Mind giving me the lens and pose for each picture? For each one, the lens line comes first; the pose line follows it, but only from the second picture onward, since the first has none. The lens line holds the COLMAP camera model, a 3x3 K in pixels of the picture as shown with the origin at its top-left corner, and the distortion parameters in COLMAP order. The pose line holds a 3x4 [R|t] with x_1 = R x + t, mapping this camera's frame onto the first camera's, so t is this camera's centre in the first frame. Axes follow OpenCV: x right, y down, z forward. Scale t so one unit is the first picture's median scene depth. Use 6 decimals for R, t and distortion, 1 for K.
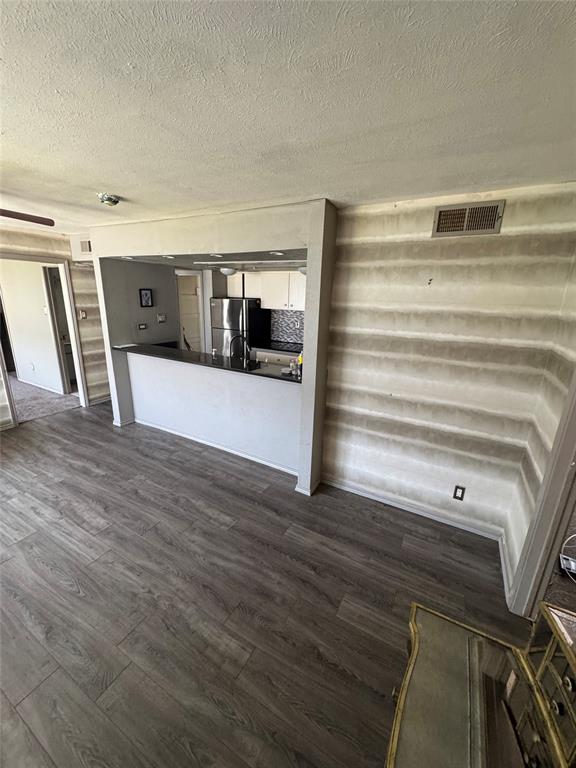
lens RADIAL K [[309.2, 0, 288.1], [0, 309.2, 378.9], [0, 0, 1]] dist [0.003678, -0.000297]
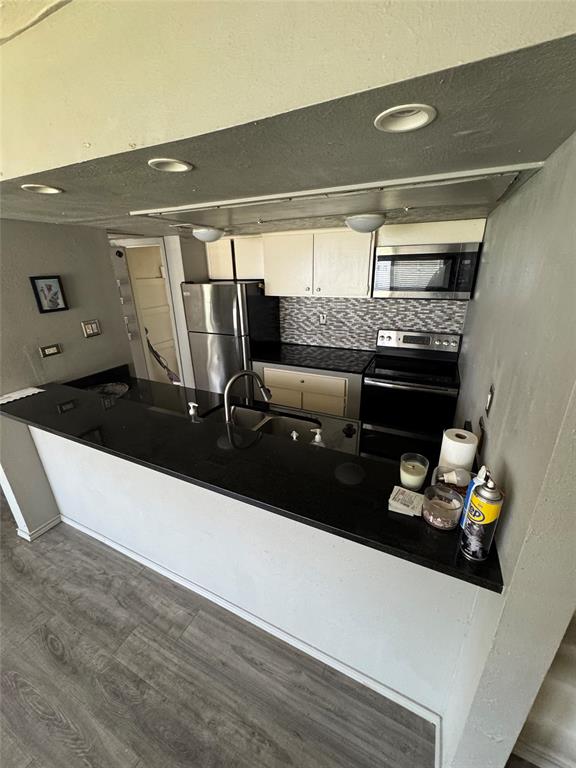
lens RADIAL K [[309.2, 0, 285.9], [0, 309.2, 379.5], [0, 0, 1]] dist [0.003678, -0.000297]
pose [[0.997353, -0.065257, 0.032068, -0.081387], [0.062268, 0.994286, 0.086706, -0.118637], [-0.037543, -0.084479, 0.995718, 0.389696]]
